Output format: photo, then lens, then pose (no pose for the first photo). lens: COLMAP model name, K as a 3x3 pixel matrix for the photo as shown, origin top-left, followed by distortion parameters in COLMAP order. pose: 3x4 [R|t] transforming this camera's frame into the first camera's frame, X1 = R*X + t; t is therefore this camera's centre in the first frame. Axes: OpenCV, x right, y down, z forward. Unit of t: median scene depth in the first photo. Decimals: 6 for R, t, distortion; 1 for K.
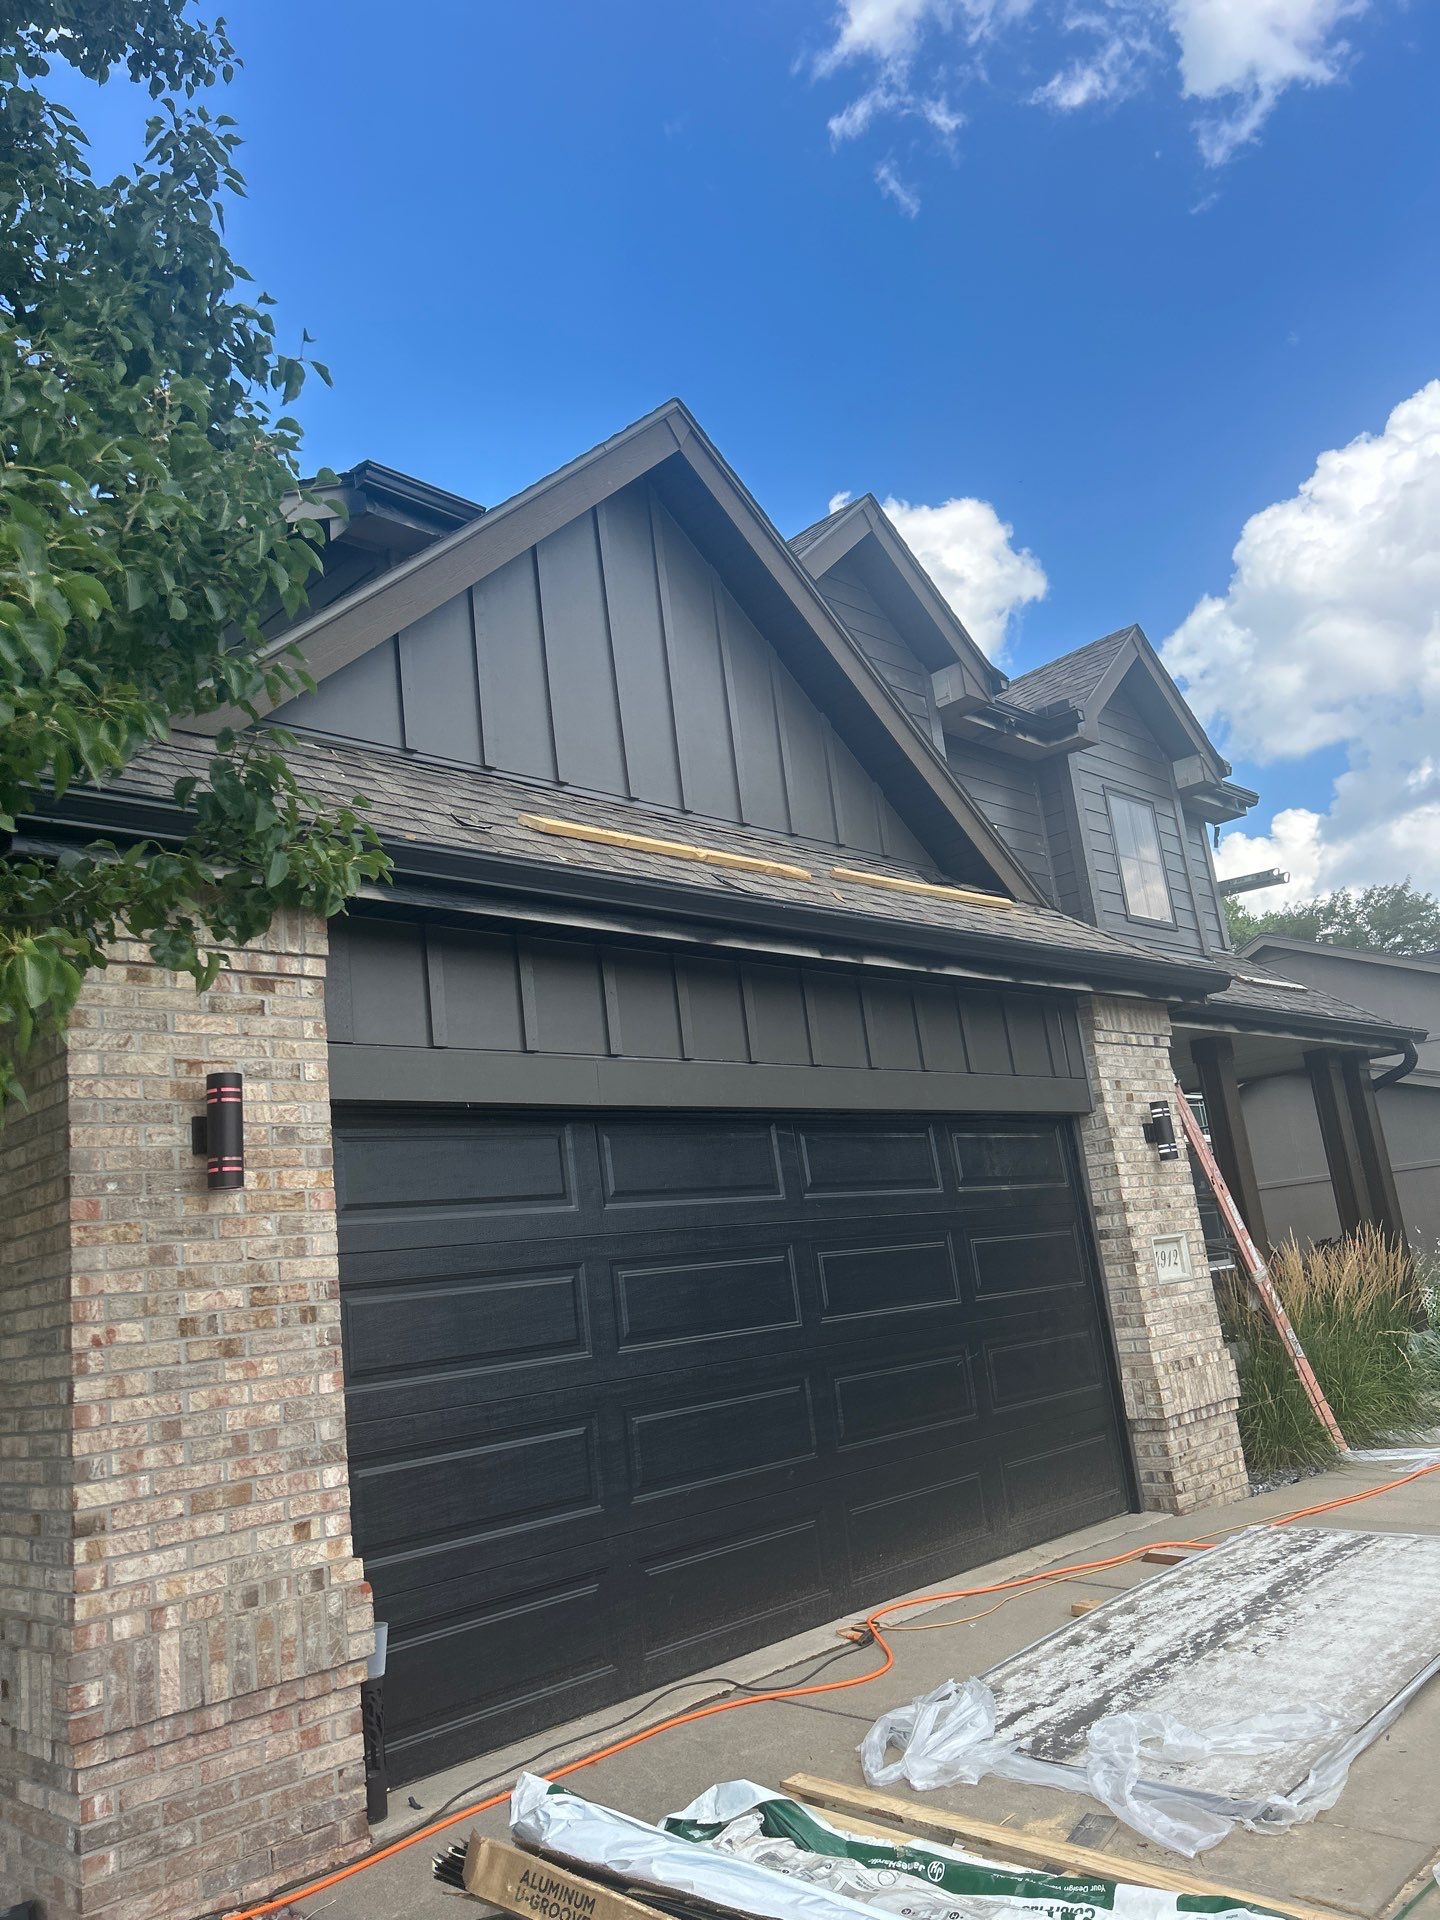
lens RADIAL K [[1447.1, 0, 720.0], [0, 1447.1, 960.0], [0, 0, 1]] dist [0.005671, 0.002965]
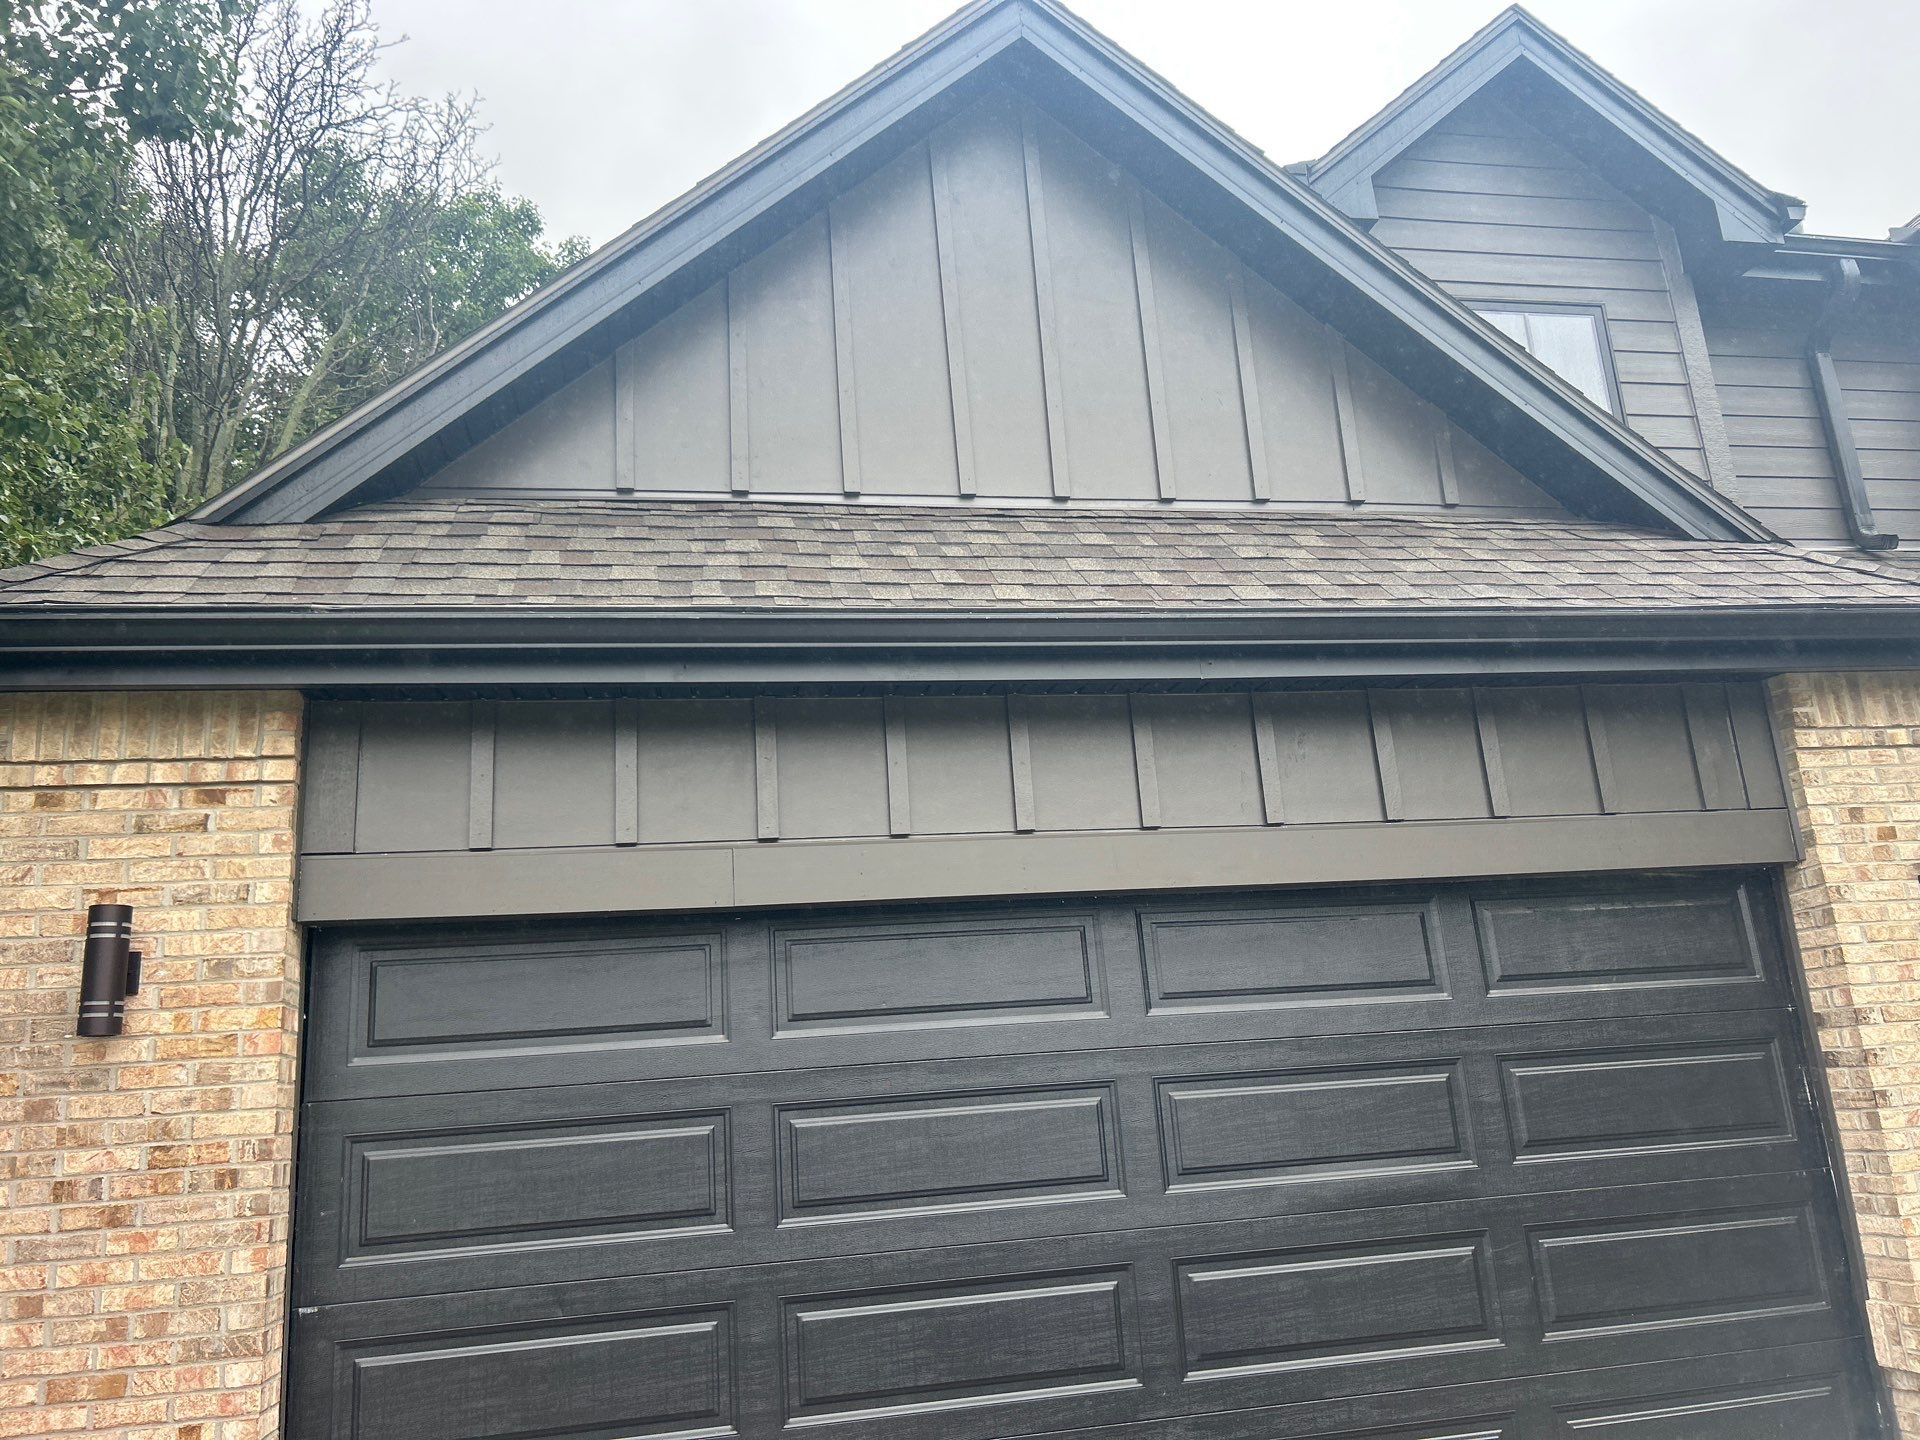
lens RADIAL K [[1393.3, 0, 962.3], [0, 1393.3, 813.6], [0, 0, 1]] dist [0.058366, -0.074250]
pose [[0.827369, -0.082917, -0.555505, 0.549570], [0.109941, 0.993819, 0.015404, 0.066695], [0.550794, -0.073818, 0.831371, 0.567517]]
